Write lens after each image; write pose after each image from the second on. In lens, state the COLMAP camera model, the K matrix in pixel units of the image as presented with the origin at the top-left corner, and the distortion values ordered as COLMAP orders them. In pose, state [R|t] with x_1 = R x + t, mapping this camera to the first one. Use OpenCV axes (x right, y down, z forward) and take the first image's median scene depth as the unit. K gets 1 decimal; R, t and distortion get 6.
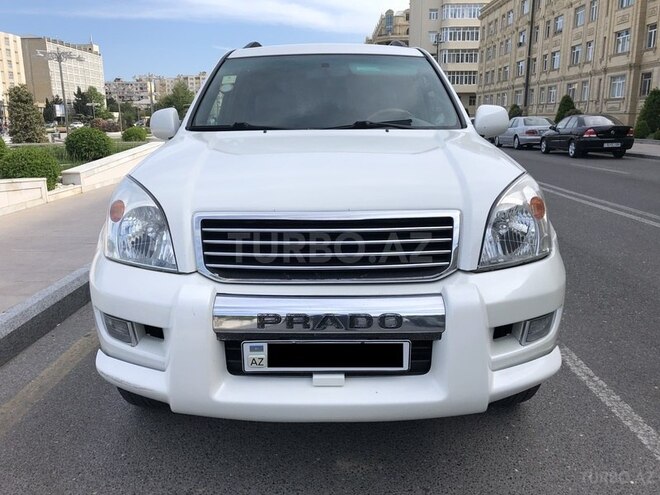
lens RADIAL K [[547.2, 0, 326.3], [0, 547.2, 249.6], [0, 0, 1]] dist [0.023008, -0.005082]
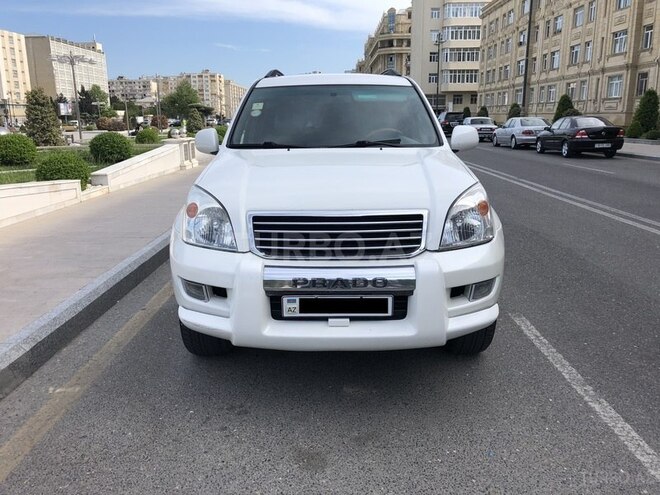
lens RADIAL K [[547.2, 0, 326.3], [0, 547.2, 249.6], [0, 0, 1]] dist [0.023008, -0.005082]
pose [[0.999989, -0.000706, -0.004562, -0.011705], [0.000726, 0.999990, 0.004449, 0.015171], [0.004559, -0.004452, 0.999980, -0.251141]]
